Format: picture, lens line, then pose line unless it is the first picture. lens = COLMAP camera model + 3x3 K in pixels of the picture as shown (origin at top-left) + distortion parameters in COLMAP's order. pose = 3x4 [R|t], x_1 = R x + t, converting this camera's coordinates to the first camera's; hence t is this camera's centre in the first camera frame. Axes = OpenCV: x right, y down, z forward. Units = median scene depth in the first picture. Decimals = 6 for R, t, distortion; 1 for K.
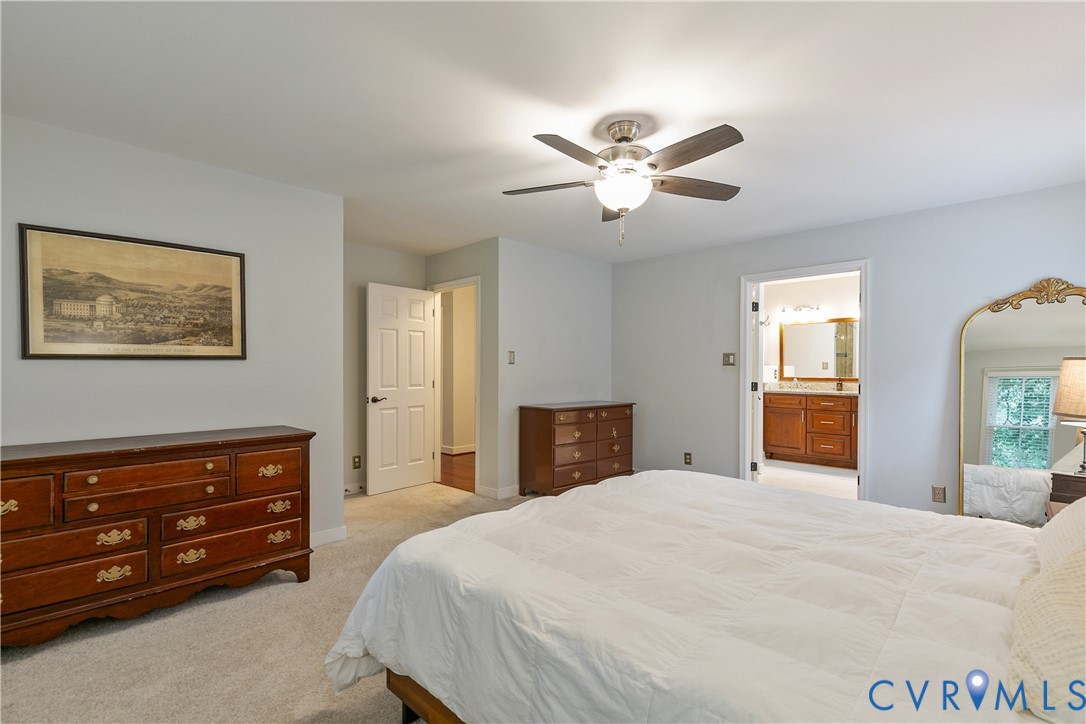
lens RADIAL K [[503.7, 0, 538.7], [0, 503.7, 363.4], [0, 0, 1]] dist [0.008398, -0.004544]
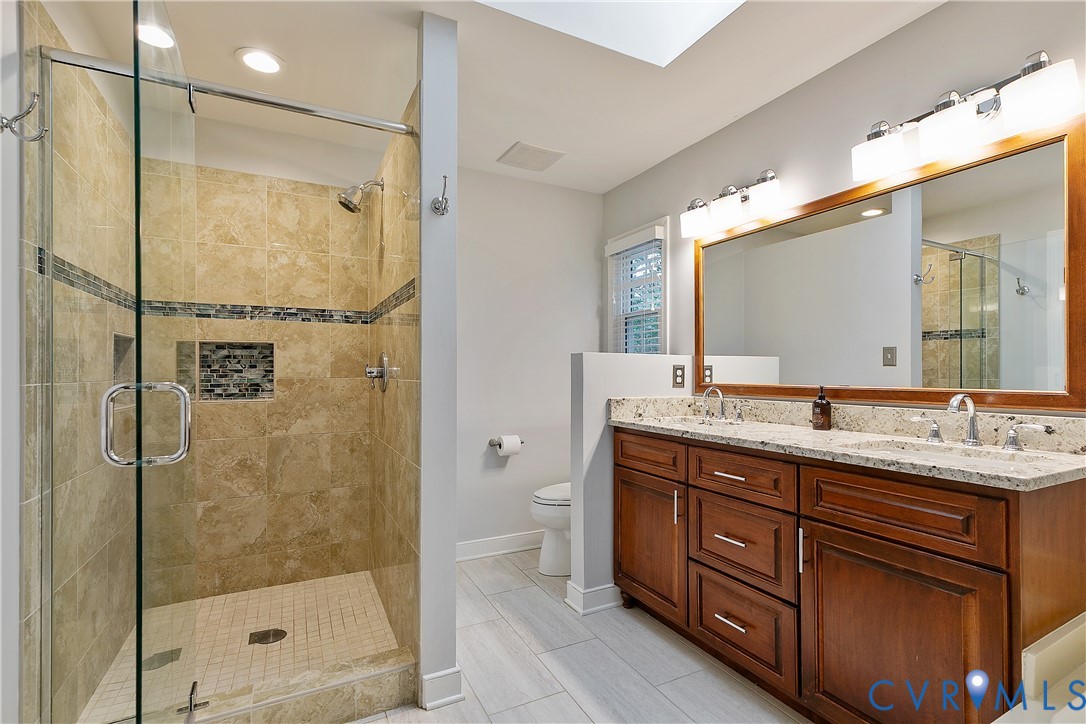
lens RADIAL K [[500.3, 0, 538.1], [0, 500.3, 377.5], [0, 0, 1]] dist [0.000716, -0.000616]
pose [[0.949399, -0.002075, -0.314065, 0.539181], [0.006276, 0.999904, 0.012365, 0.018223], [0.314009, -0.013711, 0.949321, 0.672276]]
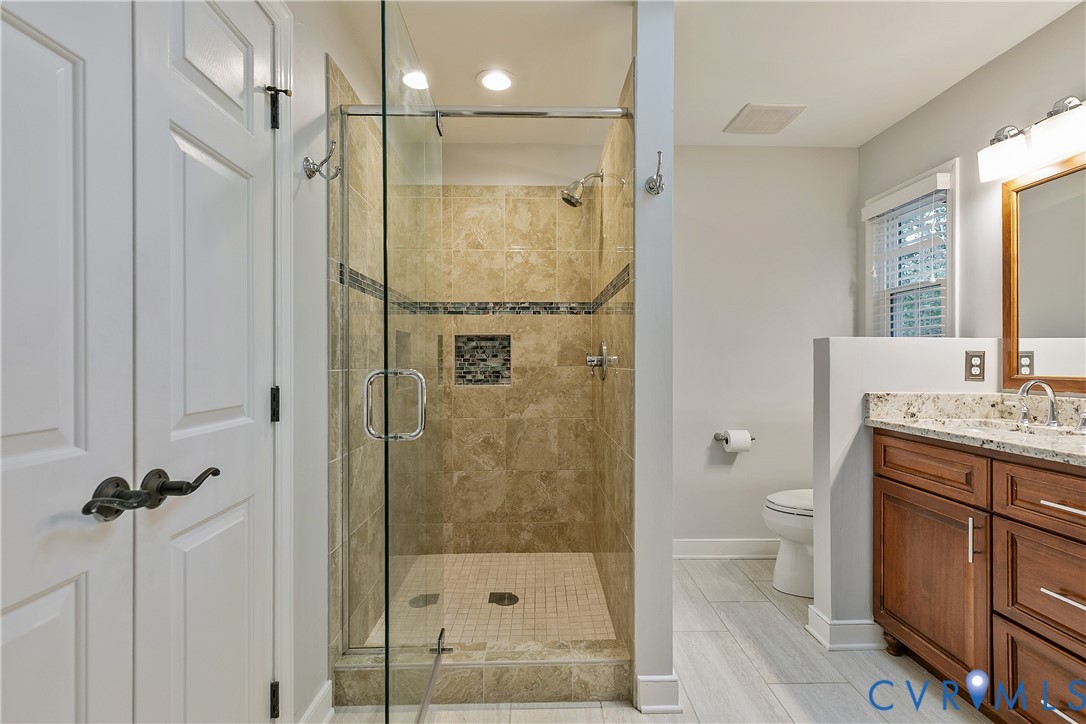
lens RADIAL K [[503.7, 0, 538.7], [0, 503.7, 363.4], [0, 0, 1]] dist [0.008398, -0.004544]
pose [[0.727716, -0.002278, -0.685874, 0.537777], [0.006567, 0.999972, 0.003646, 0.018584], [0.685847, -0.007157, 0.727711, 0.684669]]
